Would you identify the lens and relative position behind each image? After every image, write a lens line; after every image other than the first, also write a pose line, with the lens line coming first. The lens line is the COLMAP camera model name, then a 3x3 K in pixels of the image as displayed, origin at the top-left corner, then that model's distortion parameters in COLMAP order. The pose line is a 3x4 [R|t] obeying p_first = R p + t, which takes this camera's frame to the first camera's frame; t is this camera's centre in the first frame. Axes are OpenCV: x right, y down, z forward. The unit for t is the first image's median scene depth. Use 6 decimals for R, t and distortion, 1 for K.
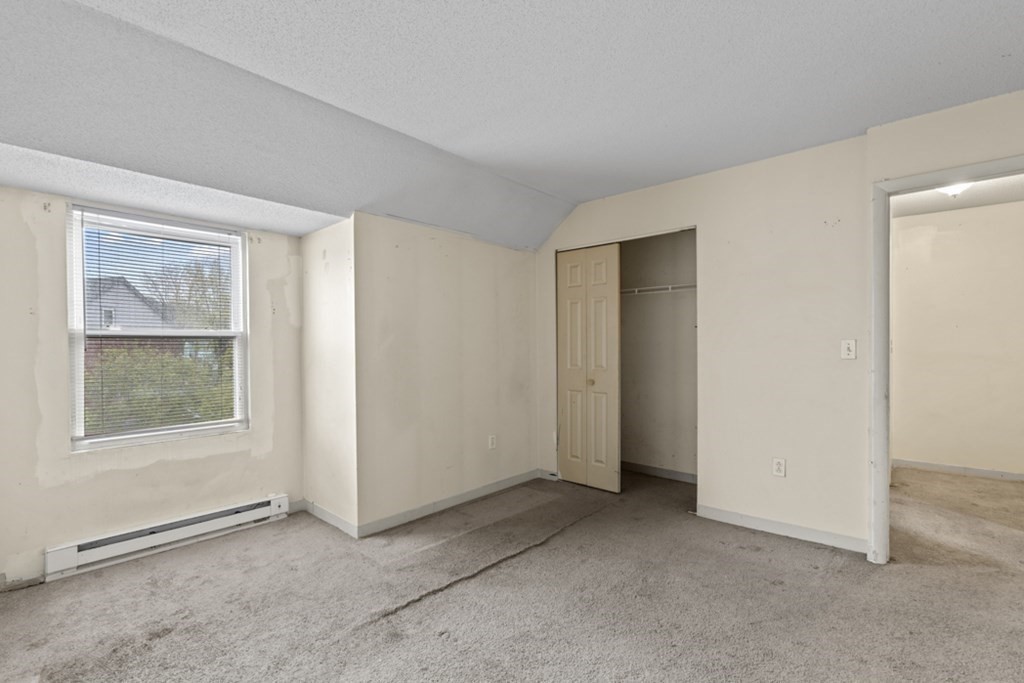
lens RADIAL K [[457.0, 0, 512.0], [0, 457.0, 341.5], [0, 0, 1]] dist [-0.001967, 0.000122]
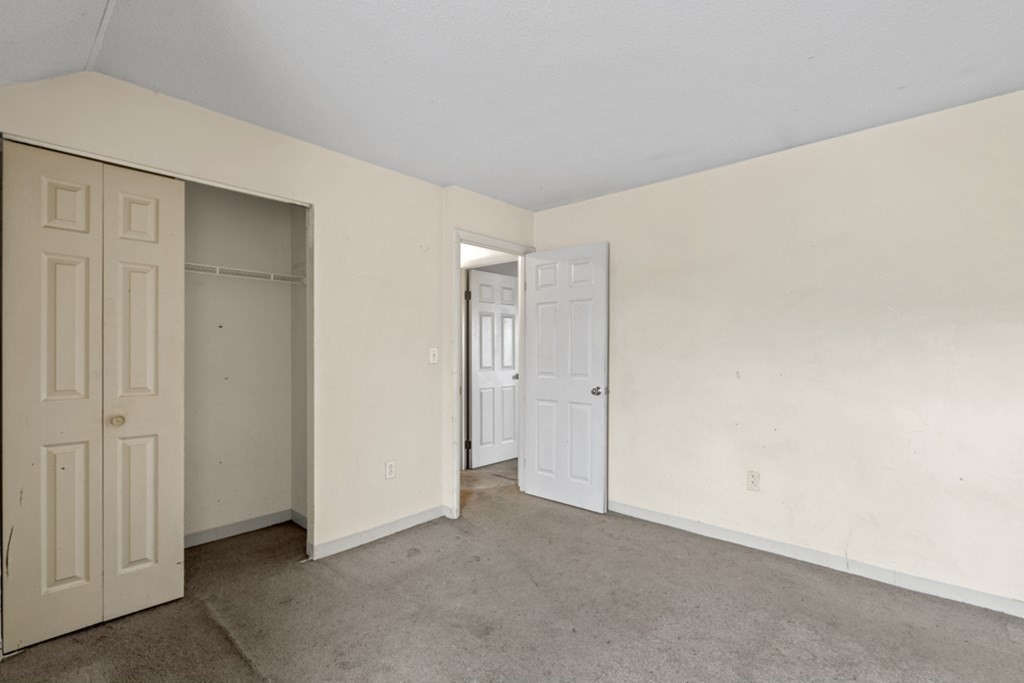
lens RADIAL K [[465.7, 0, 508.9], [0, 465.7, 347.3], [0, 0, 1]] dist [-0.002395, 0.000554]
pose [[0.027311, 0.013583, 0.999535, -0.494201], [-0.009902, 0.999862, -0.013317, 0.009585], [-0.999578, -0.009534, 0.027442, 0.740489]]
